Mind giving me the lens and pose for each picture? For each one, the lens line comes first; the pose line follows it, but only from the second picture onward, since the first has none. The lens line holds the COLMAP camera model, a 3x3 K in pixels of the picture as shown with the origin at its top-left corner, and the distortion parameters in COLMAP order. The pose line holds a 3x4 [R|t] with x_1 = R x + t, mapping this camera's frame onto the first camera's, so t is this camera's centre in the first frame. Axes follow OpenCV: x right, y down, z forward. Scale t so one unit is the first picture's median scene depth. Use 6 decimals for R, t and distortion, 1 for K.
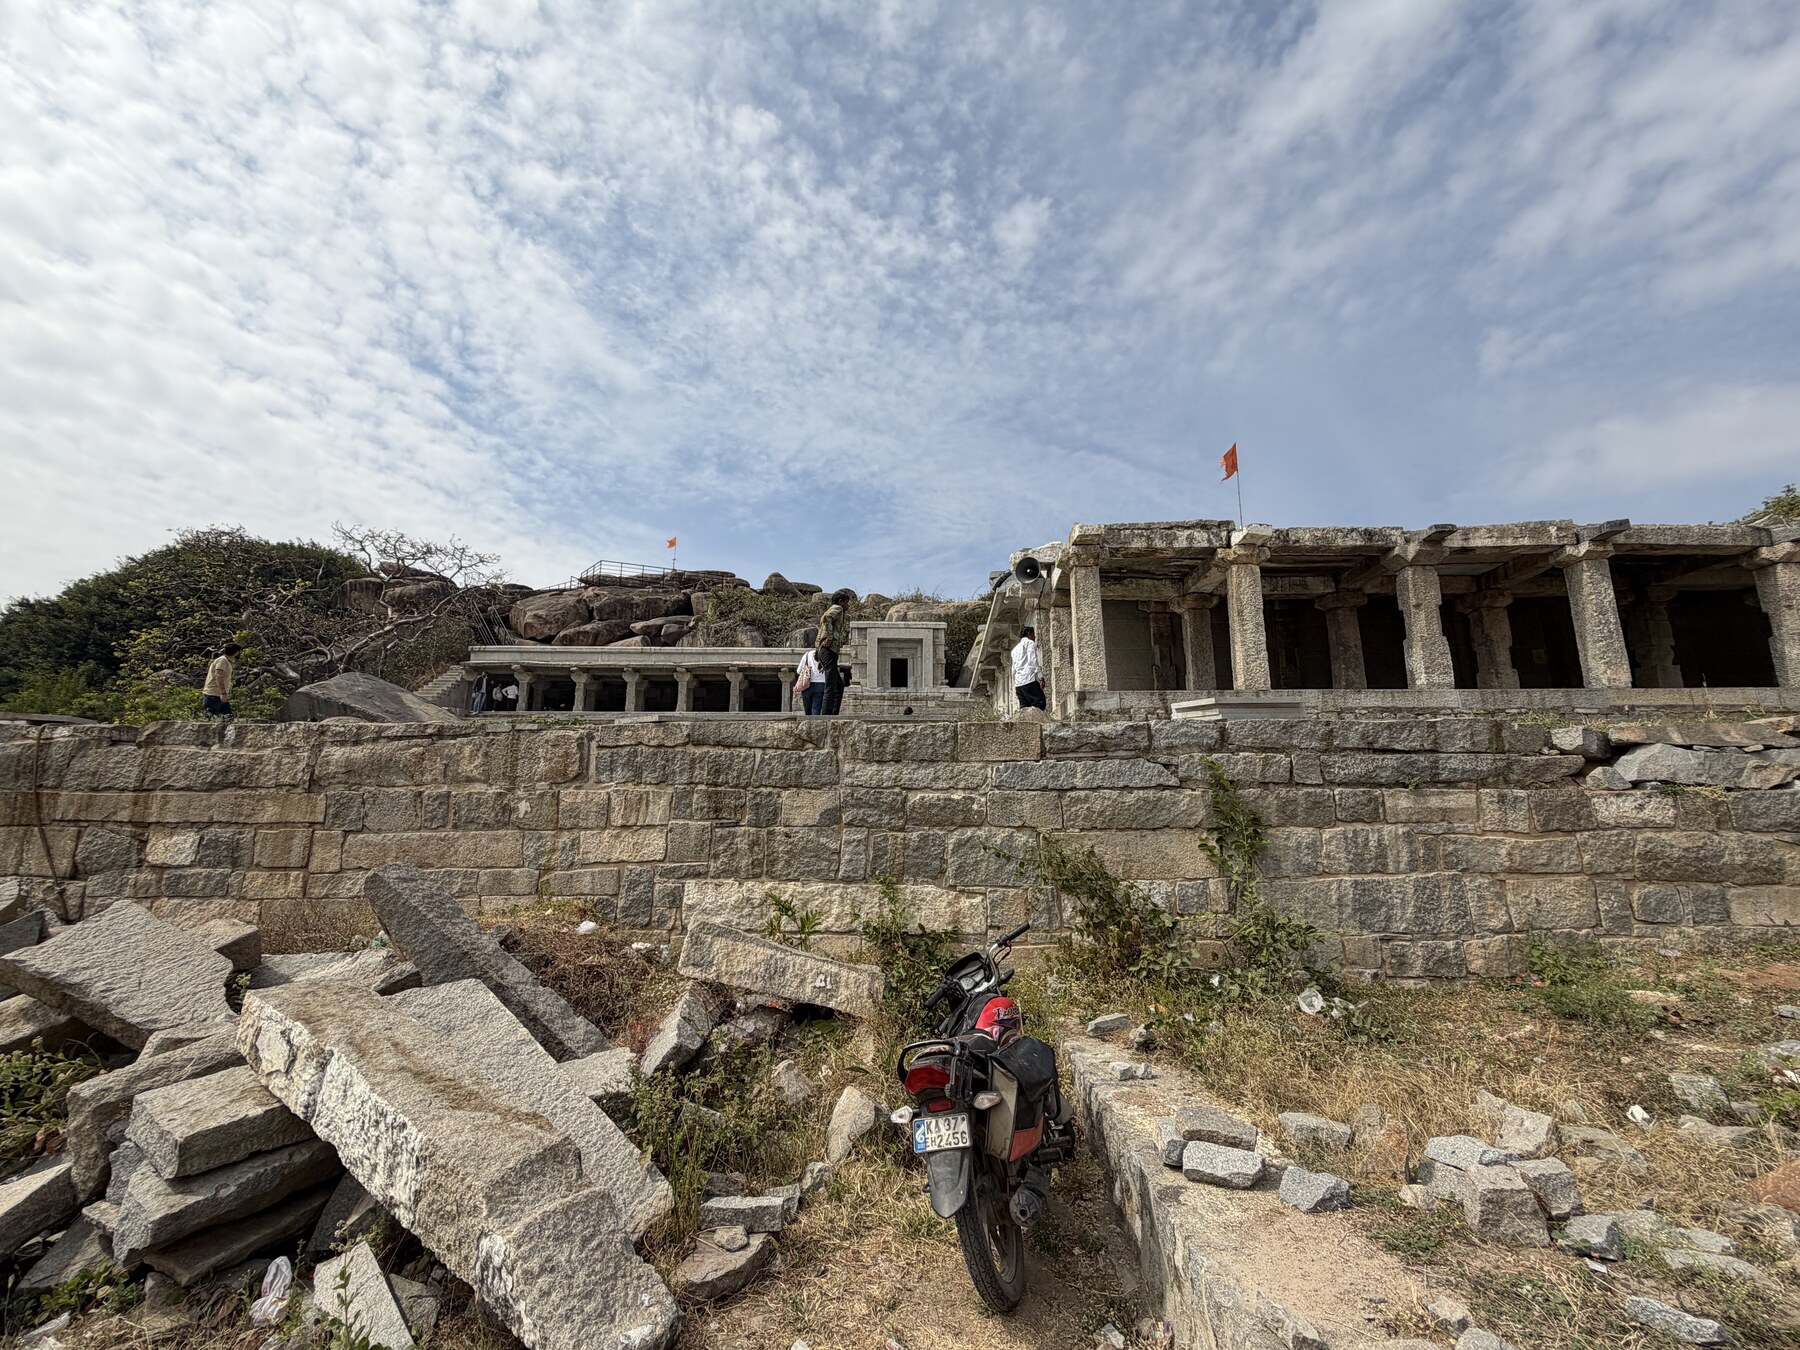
lens RADIAL K [[713.7, 0, 902.7], [0, 713.7, 694.4], [0, 0, 1]] dist [-0.004037, 0.000351]
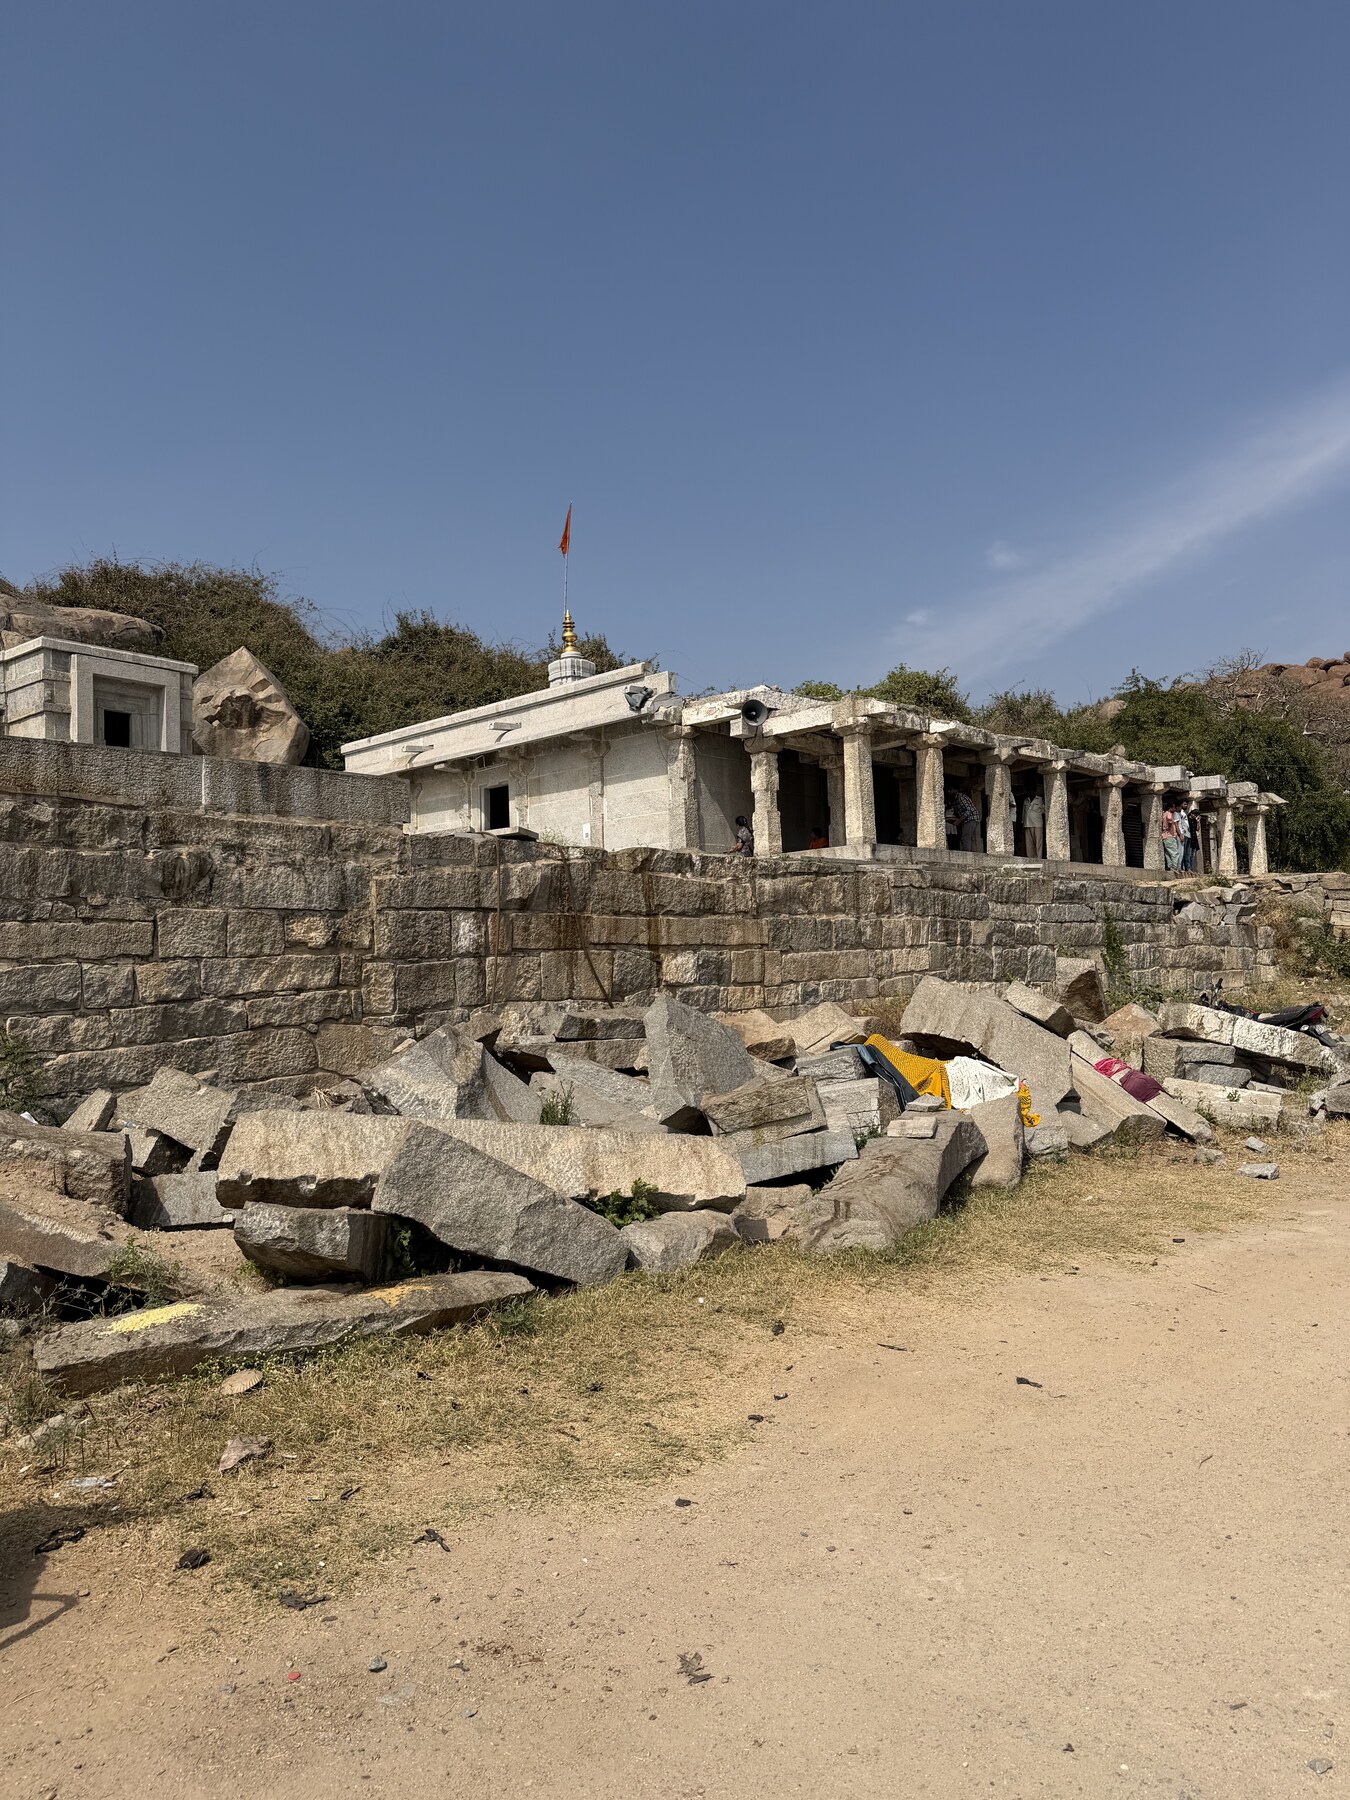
lens RADIAL K [[1289.7, 0, 667.1], [0, 1289.7, 891.3], [0, 0, 1]] dist [0.057864, -0.068393]
pose [[0.653611, 0.027984, 0.756314, -2.513358], [-0.096516, 0.994239, 0.046623, 0.011261], [-0.750652, -0.103470, 0.652546, -0.247577]]
